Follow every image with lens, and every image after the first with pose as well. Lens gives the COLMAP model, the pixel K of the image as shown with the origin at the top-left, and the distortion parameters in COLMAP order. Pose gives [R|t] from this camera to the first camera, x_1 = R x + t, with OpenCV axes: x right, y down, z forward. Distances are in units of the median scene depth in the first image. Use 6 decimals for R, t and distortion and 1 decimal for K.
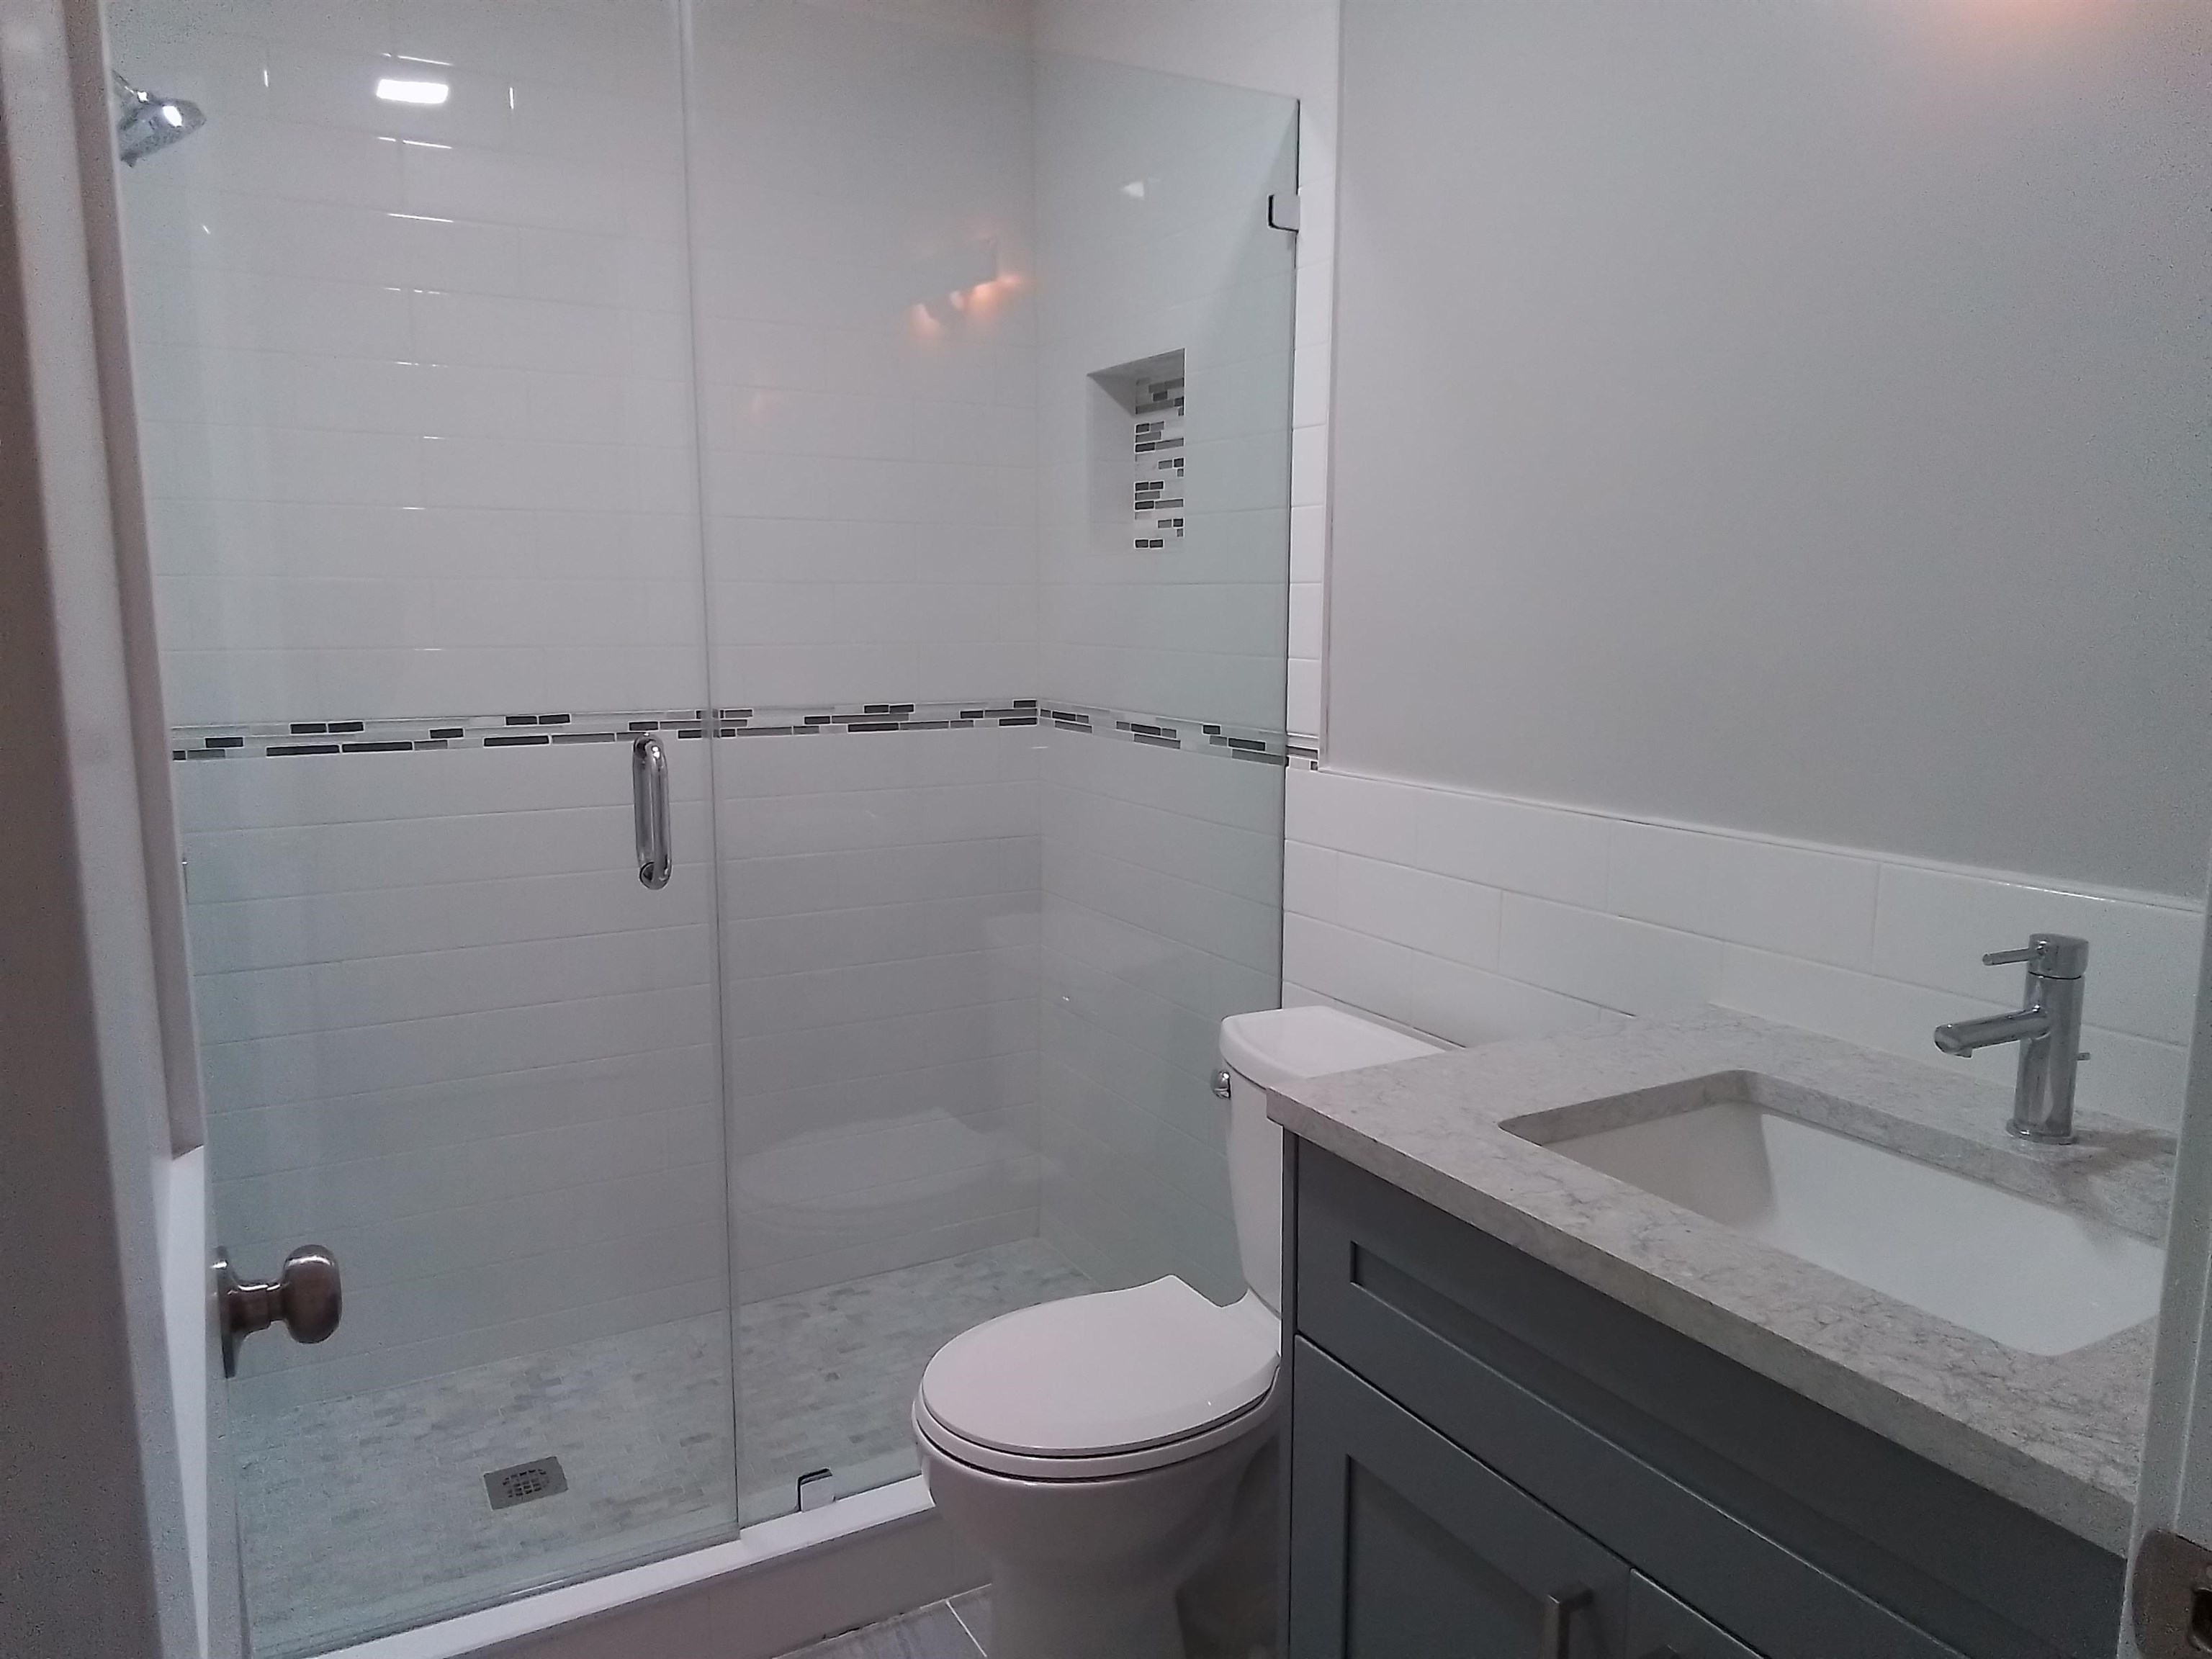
lens RADIAL K [[1529.2, 0, 1117.5], [0, 1529.2, 823.0], [0, 0, 1]] dist [0.061963, -0.074468]
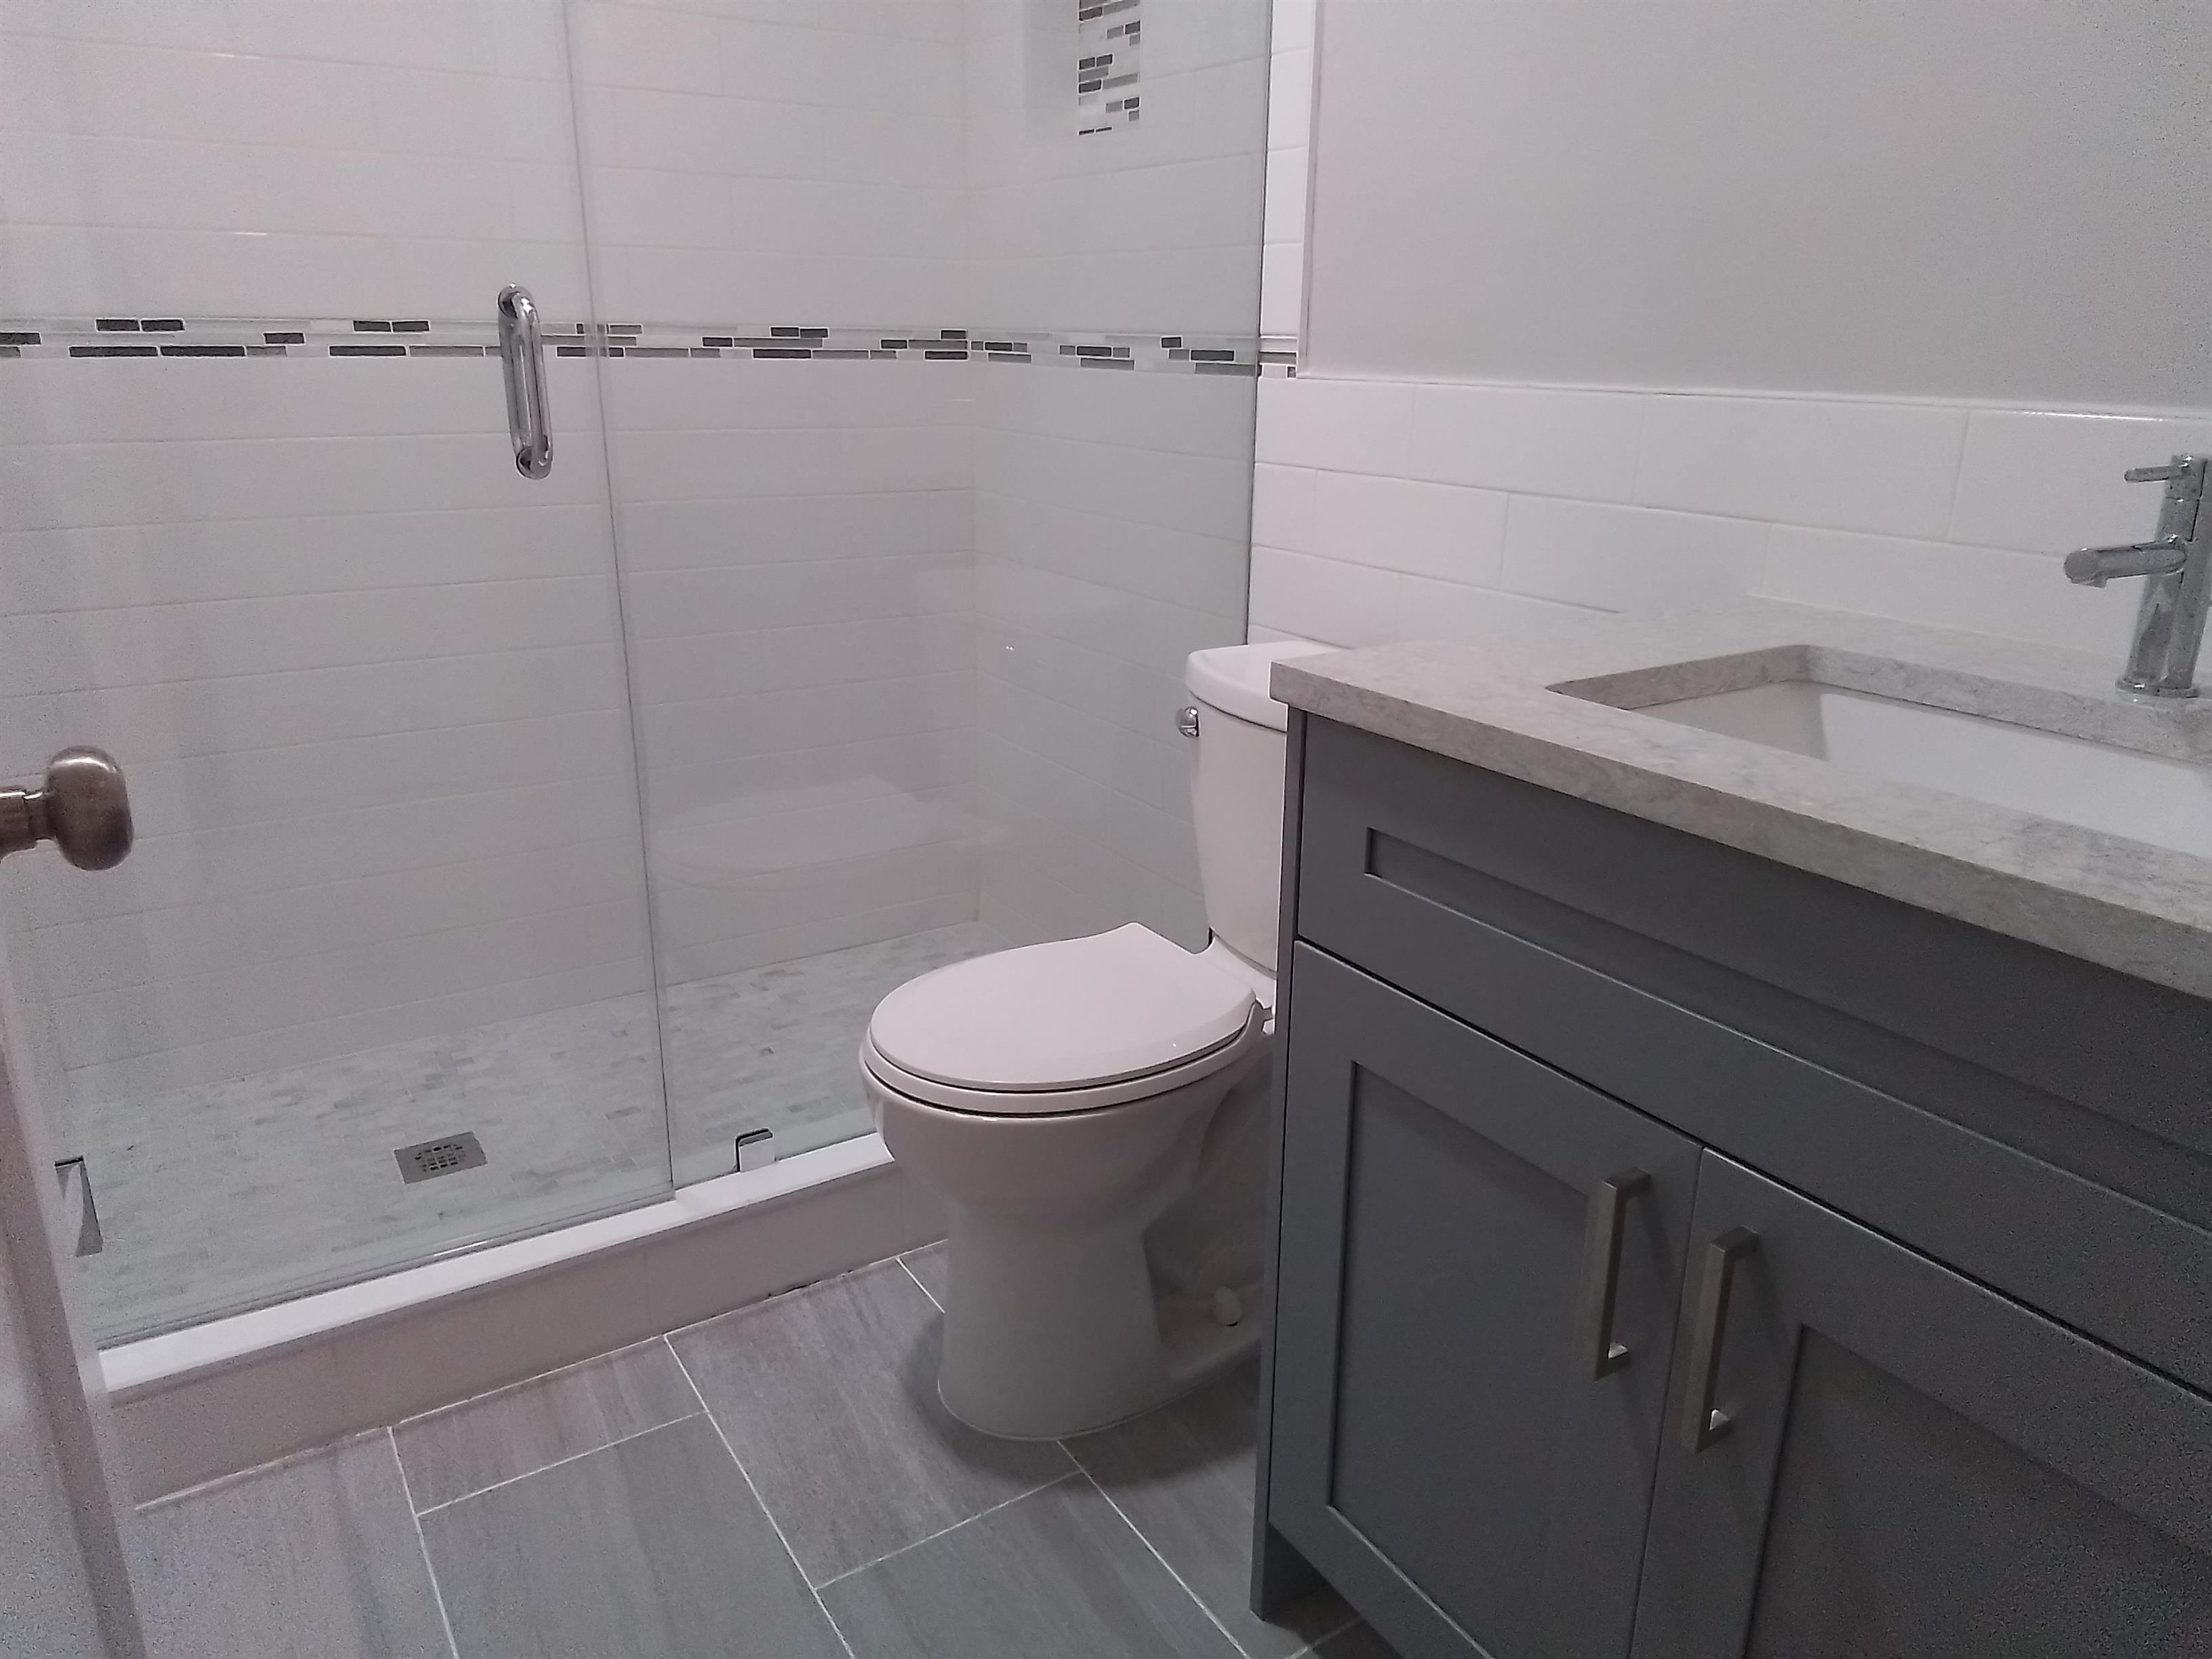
lens RADIAL K [[1529.2, 0, 1117.5], [0, 1529.2, 823.0], [0, 0, 1]] dist [0.061963, -0.074468]
pose [[0.998450, -0.007917, 0.055095, -0.024081], [-0.001138, 0.986723, 0.162406, 0.080268], [-0.055649, -0.162217, 0.985185, 0.093869]]
